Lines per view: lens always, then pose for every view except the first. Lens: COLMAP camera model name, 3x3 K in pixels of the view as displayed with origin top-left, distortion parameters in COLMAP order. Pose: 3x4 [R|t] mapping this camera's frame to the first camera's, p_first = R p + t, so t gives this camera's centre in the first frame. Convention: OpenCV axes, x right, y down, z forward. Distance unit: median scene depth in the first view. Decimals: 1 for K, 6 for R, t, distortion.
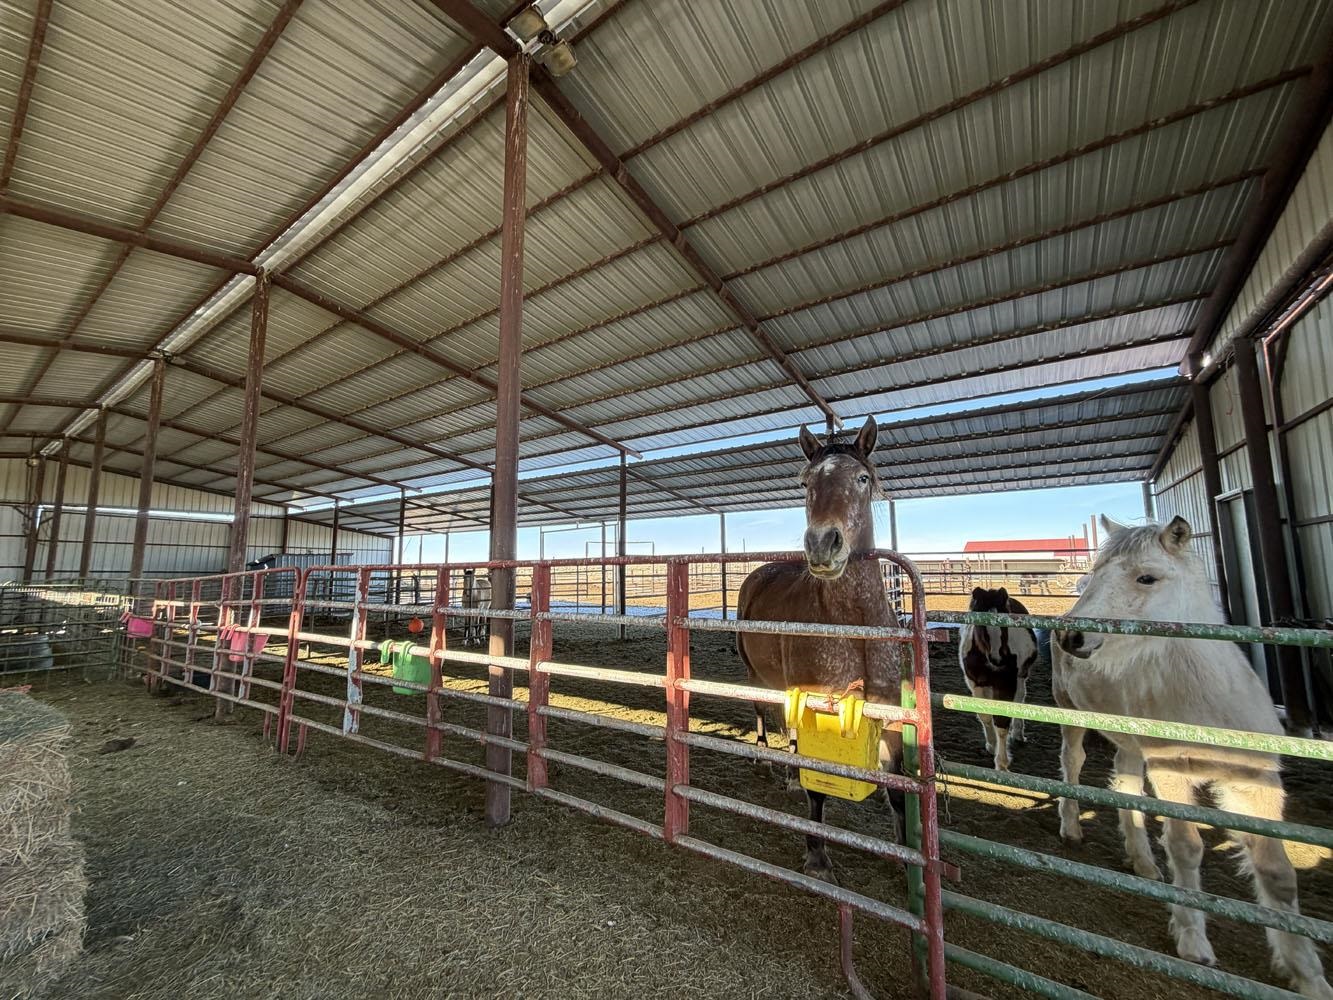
lens RADIAL K [[527.1, 0, 664.5], [0, 527.1, 503.5], [0, 0, 1]] dist [0.000009, 0.000023]
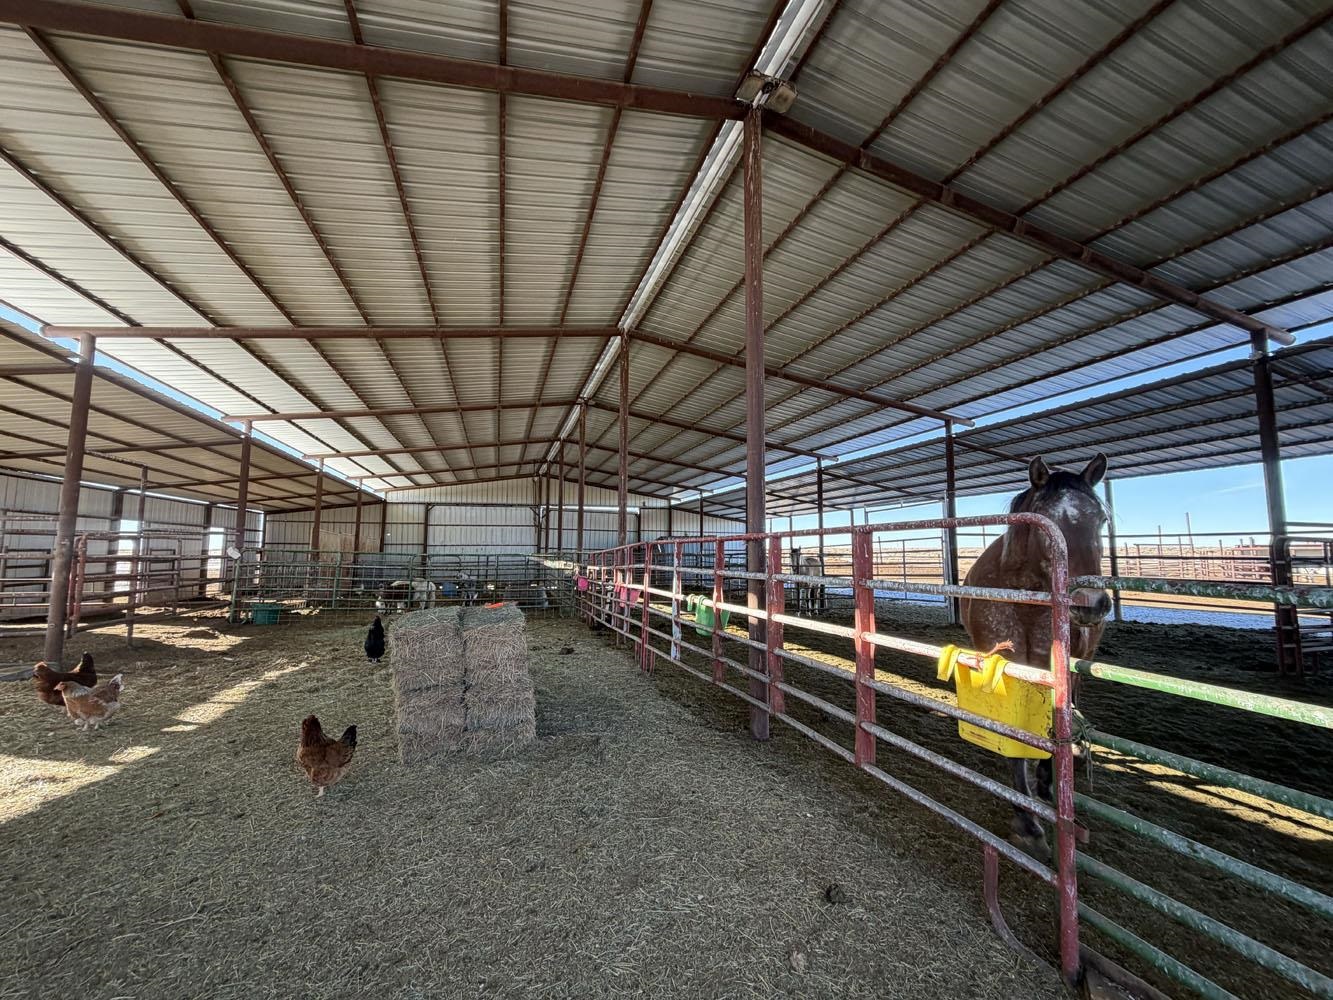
lens RADIAL K [[527.1, 0, 664.5], [0, 527.1, 503.5], [0, 0, 1]] dist [0.000009, 0.000023]
pose [[0.794166, -0.044419, -0.606075, 0.166515], [0.064380, 0.997862, 0.011227, 0.004480], [0.604281, -0.047935, 0.795328, -0.071835]]
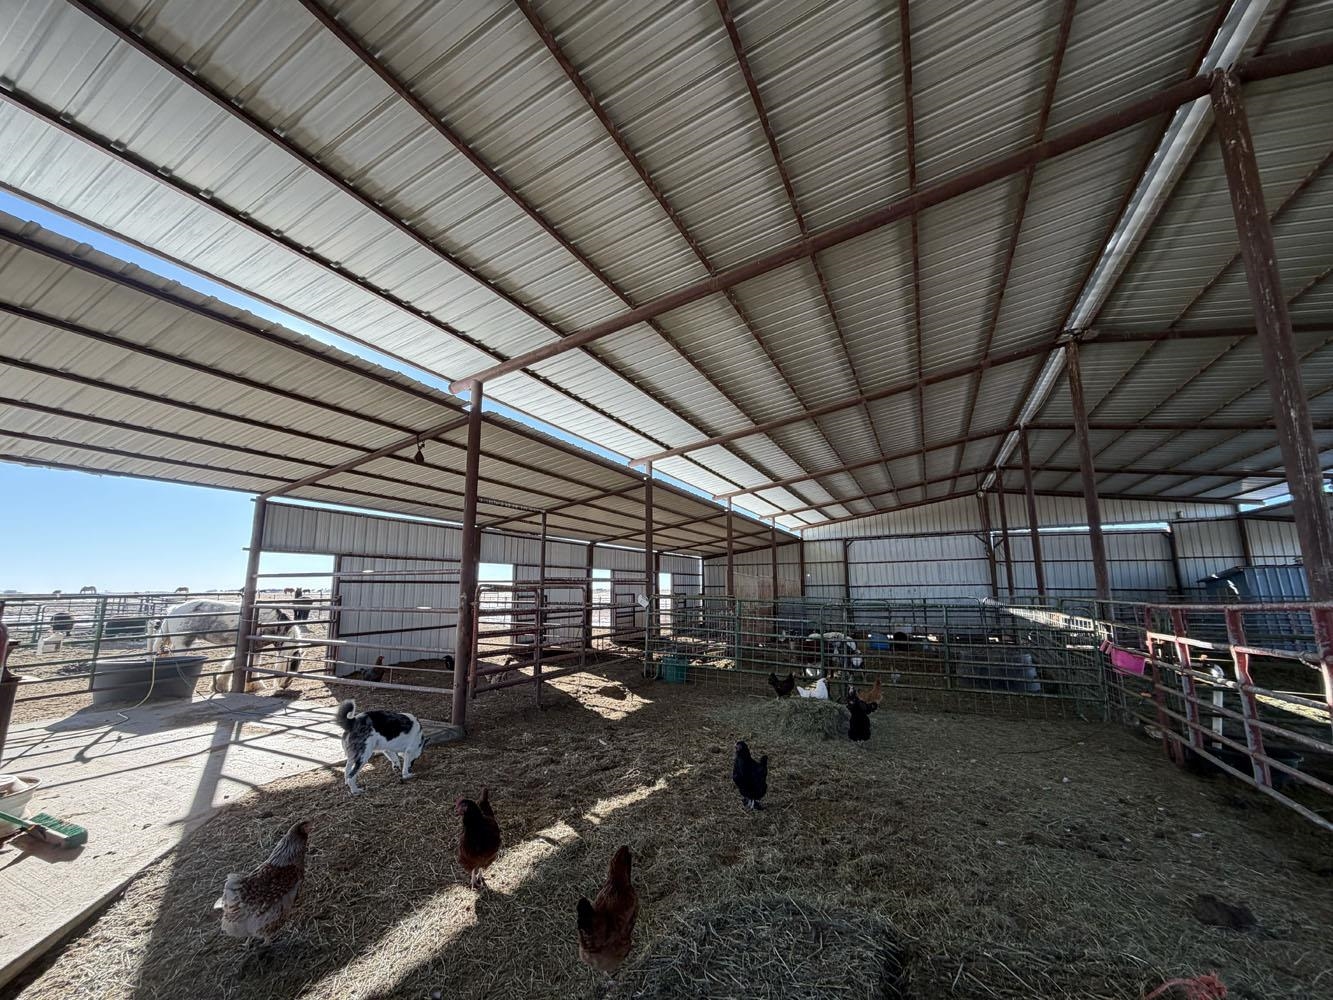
lens RADIAL K [[527.1, 0, 664.5], [0, 527.1, 503.5], [0, 0, 1]] dist [0.000009, 0.000023]
pose [[0.149854, -0.152368, -0.976897, -0.410486], [0.123743, 0.983175, -0.134366, 0.027354], [0.980934, -0.100749, 0.166187, 0.294319]]
